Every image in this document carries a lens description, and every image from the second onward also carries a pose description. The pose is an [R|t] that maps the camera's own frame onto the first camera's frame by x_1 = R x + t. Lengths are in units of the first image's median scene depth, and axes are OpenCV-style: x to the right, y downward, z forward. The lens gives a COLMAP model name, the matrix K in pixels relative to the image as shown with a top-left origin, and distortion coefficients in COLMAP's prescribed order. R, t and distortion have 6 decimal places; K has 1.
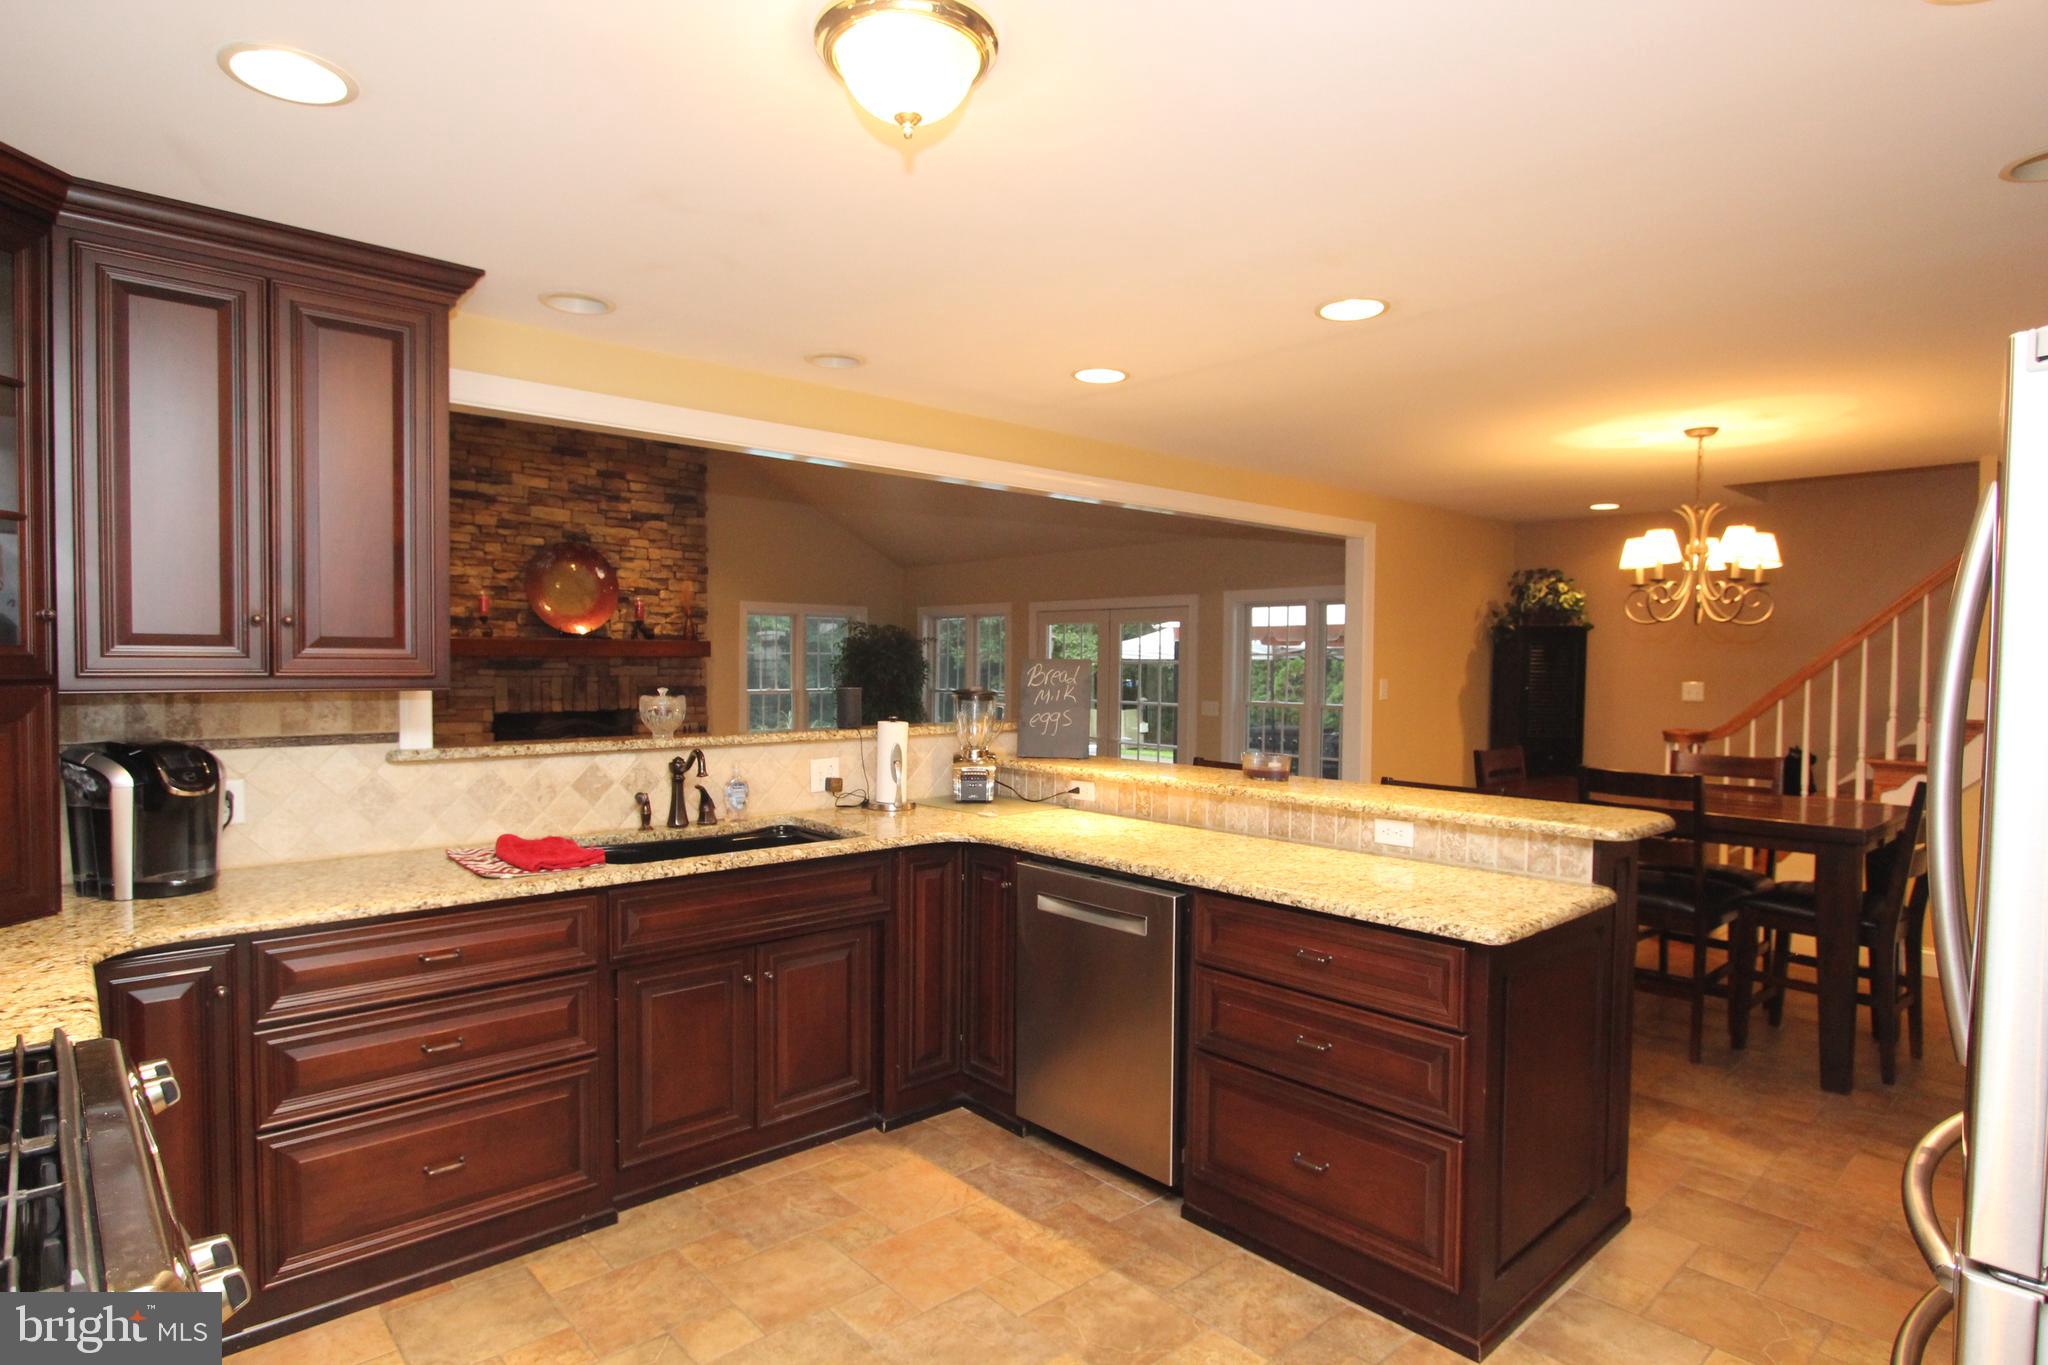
lens RADIAL K [[1091.8, 0, 1014.1], [0, 1091.8, 697.6], [0, 0, 1]] dist [-0.006361, 0.000175]
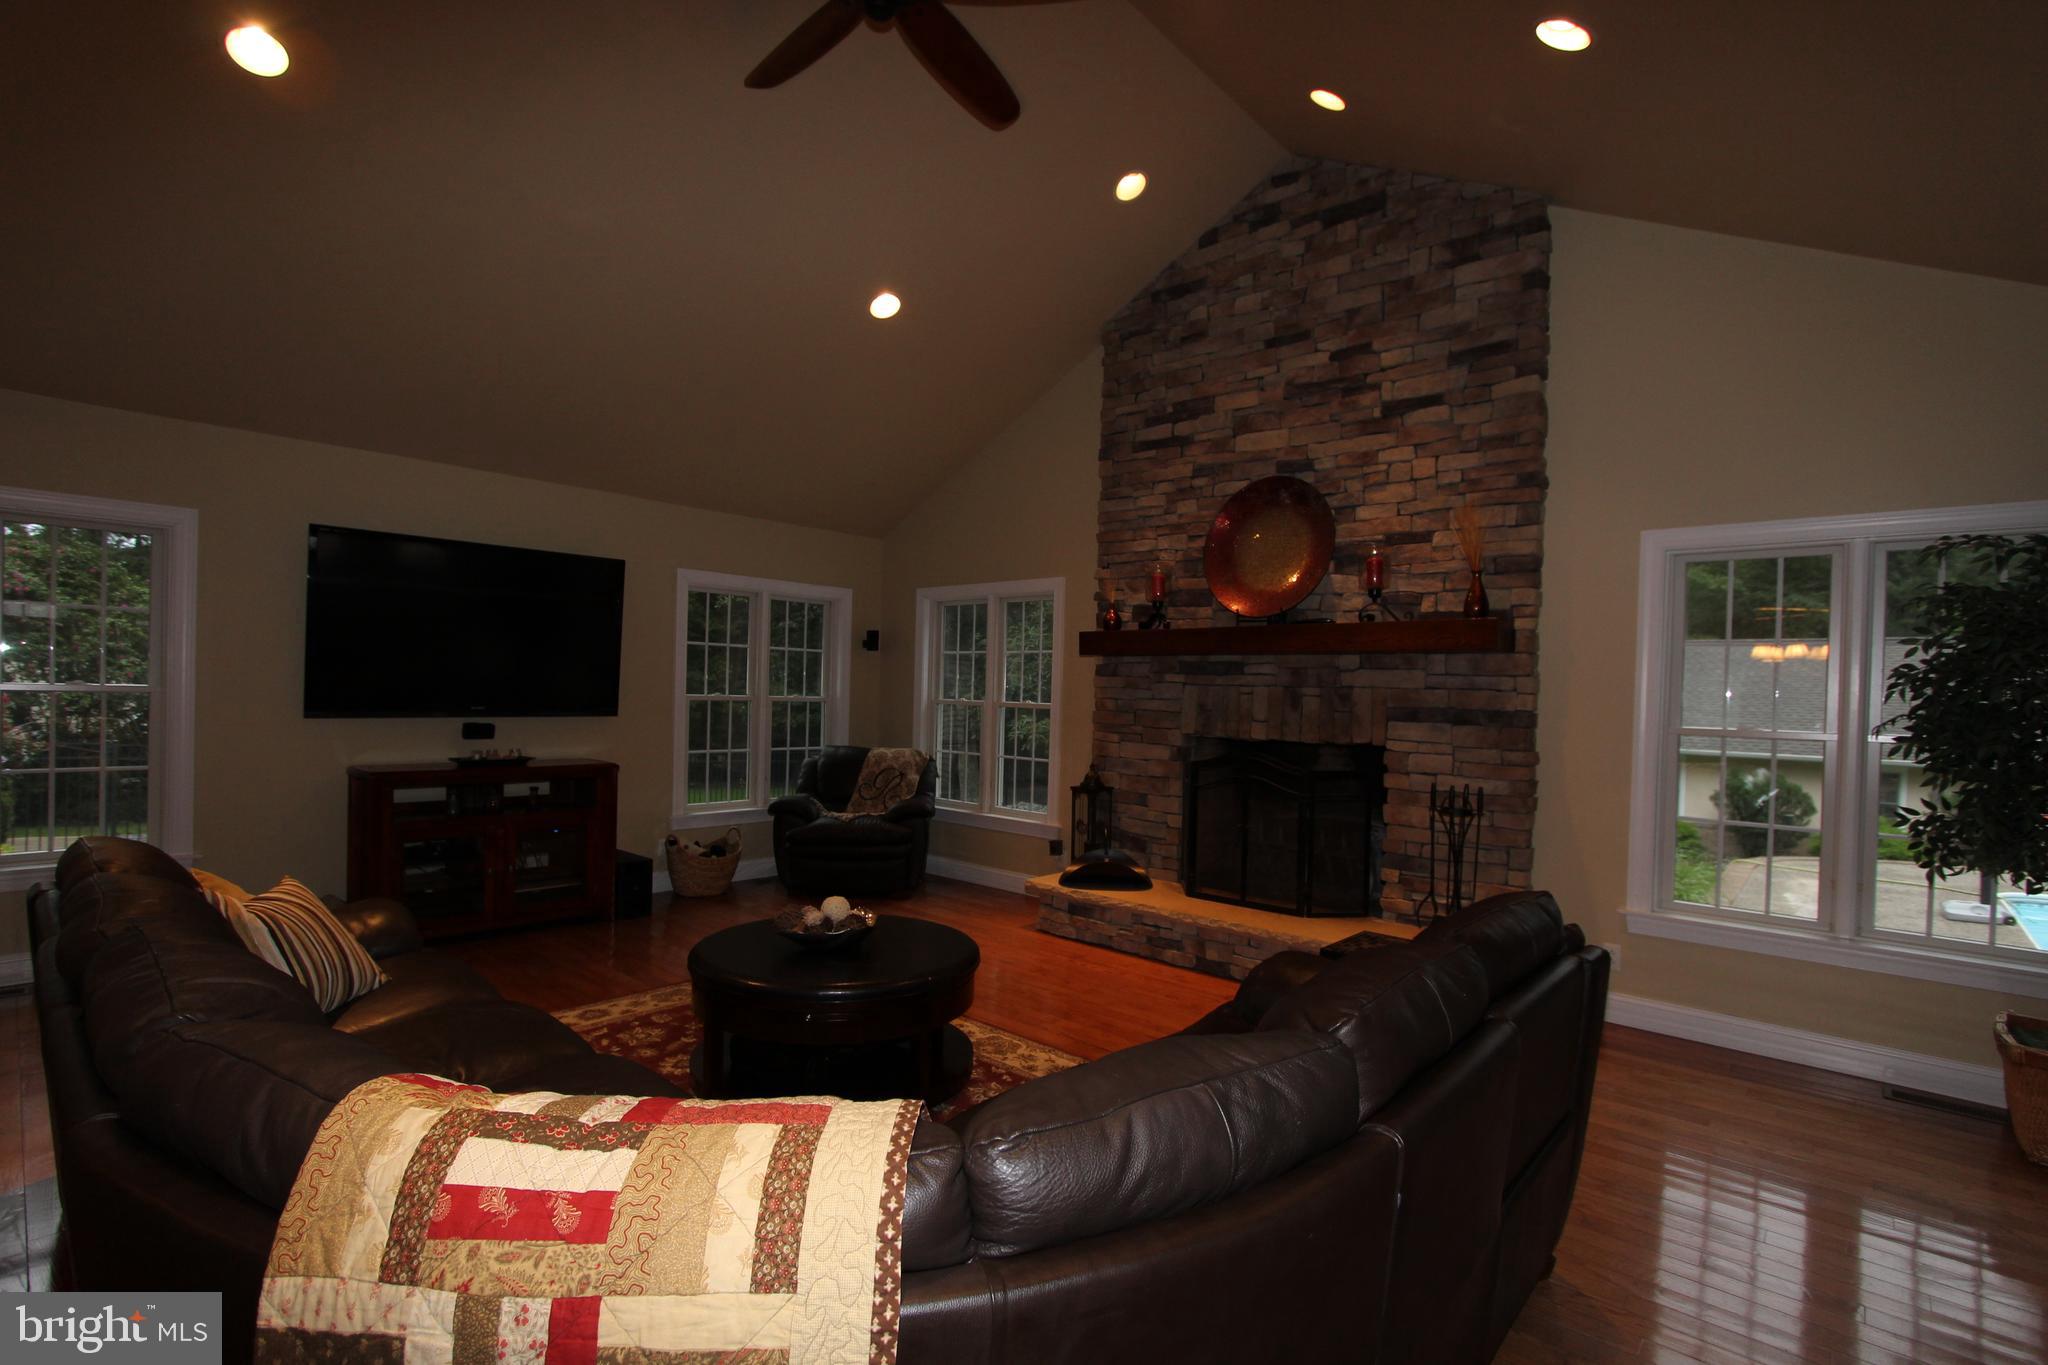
lens RADIAL K [[961.8, 0, 1017.0], [0, 961.8, 700.0], [0, 0, 1]] dist [-0.017507, 0.004565]
pose [[0.095617, 0.002732, -0.995414, 0.151268], [-0.059716, 0.998211, -0.002997, -0.000493], [0.993625, 0.059728, 0.095609, 0.848594]]
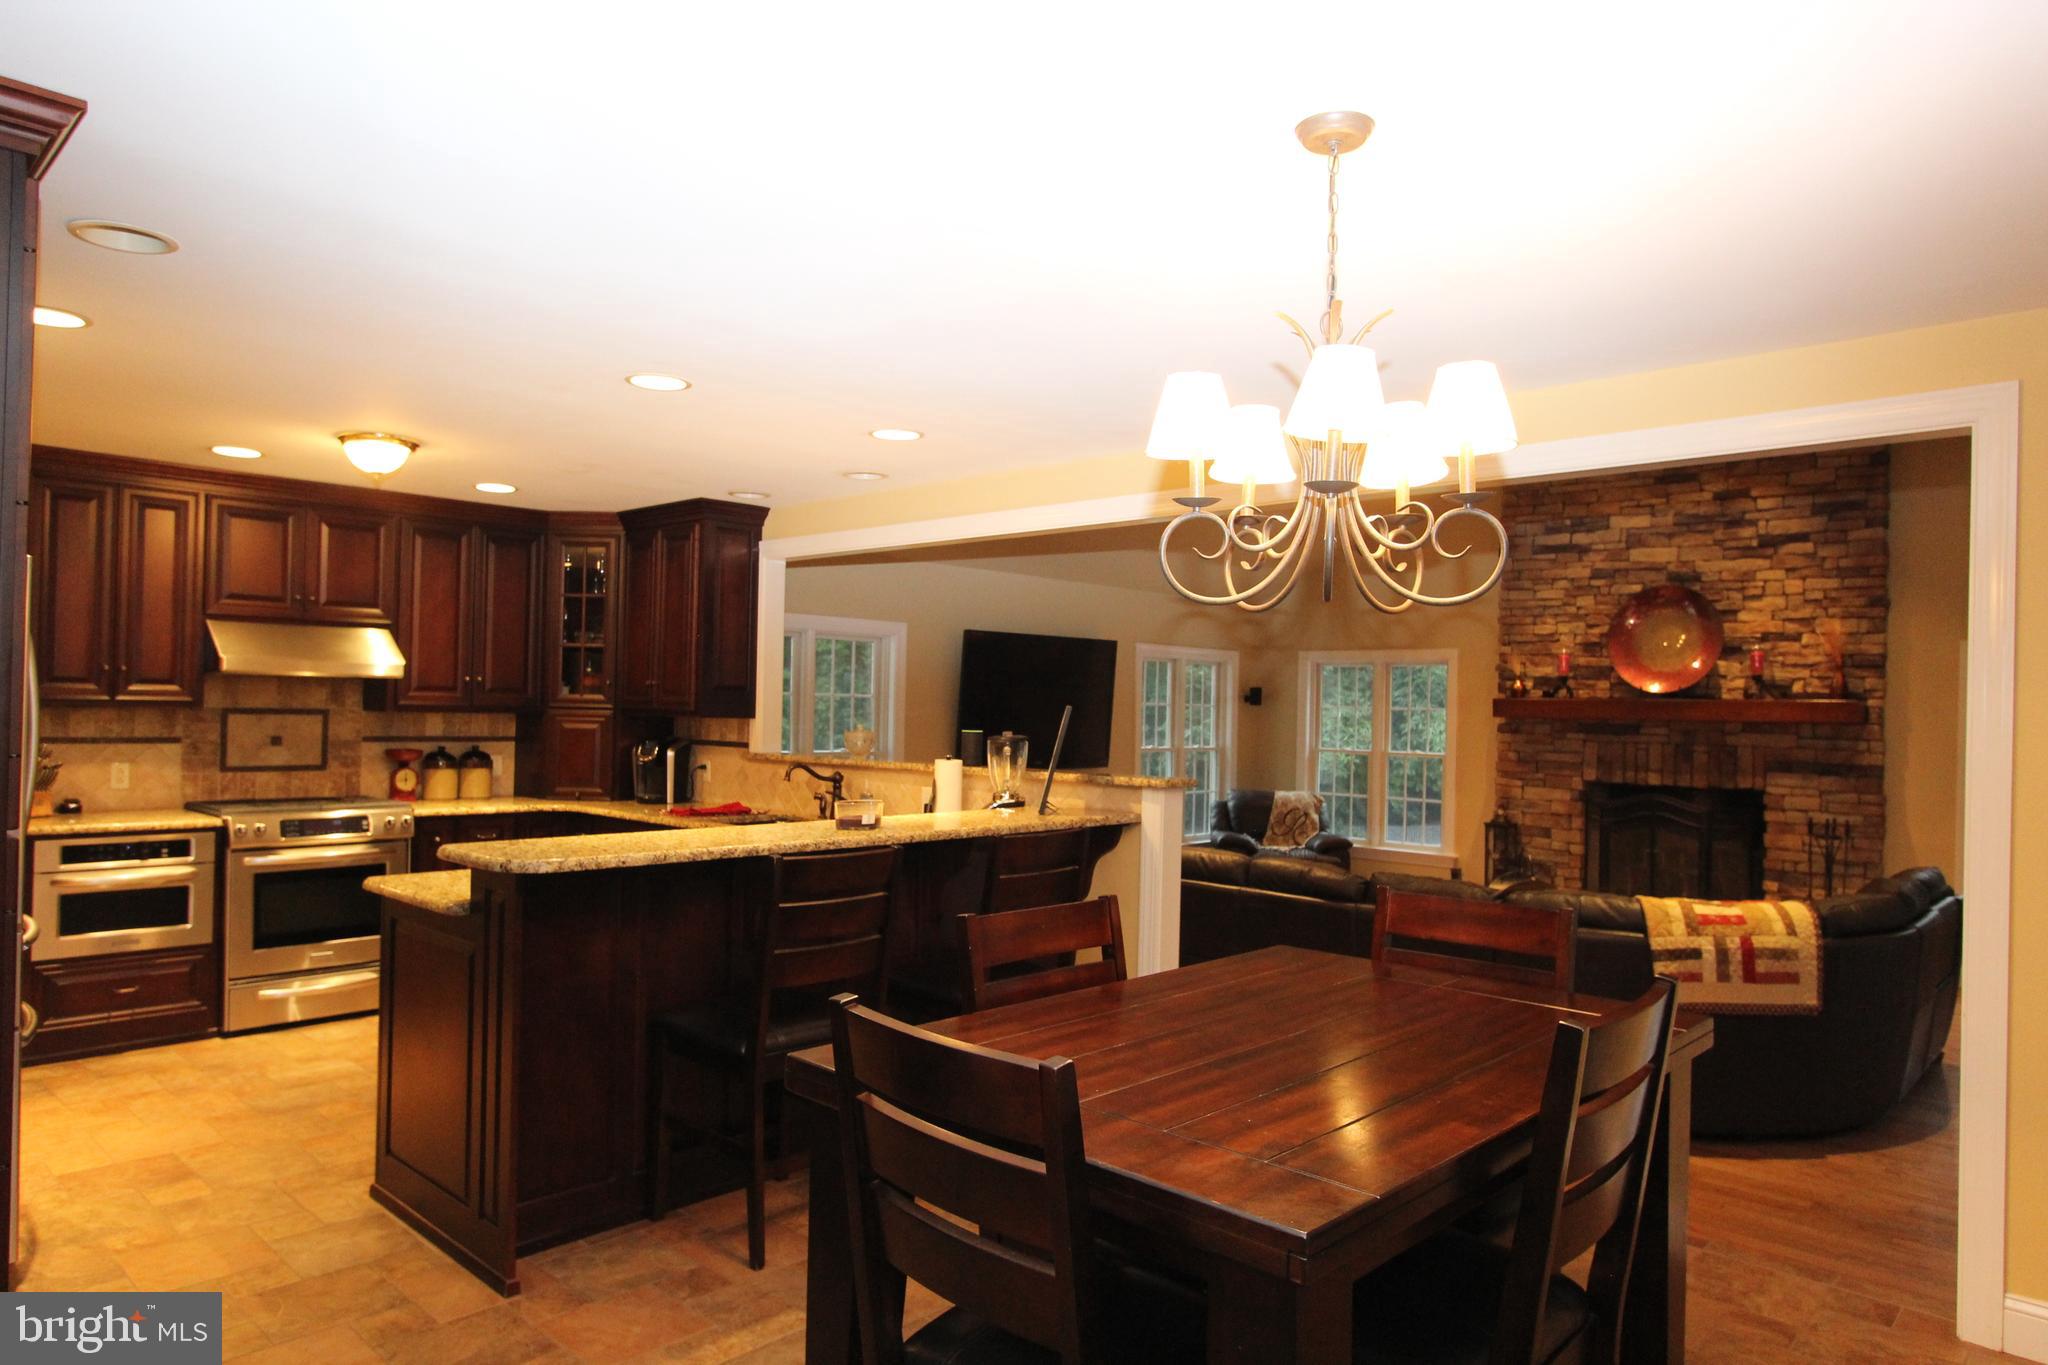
lens RADIAL K [[1295.7, 0, 1023.8], [0, 1295.7, 692.3], [0, 0, 1]] dist [-0.000014, -0.000256]
pose [[0.081232, -0.017188, -0.996547, 0.582991], [-0.055539, 0.998220, -0.021744, -0.010721], [0.995147, 0.057114, 0.080132, 0.452160]]
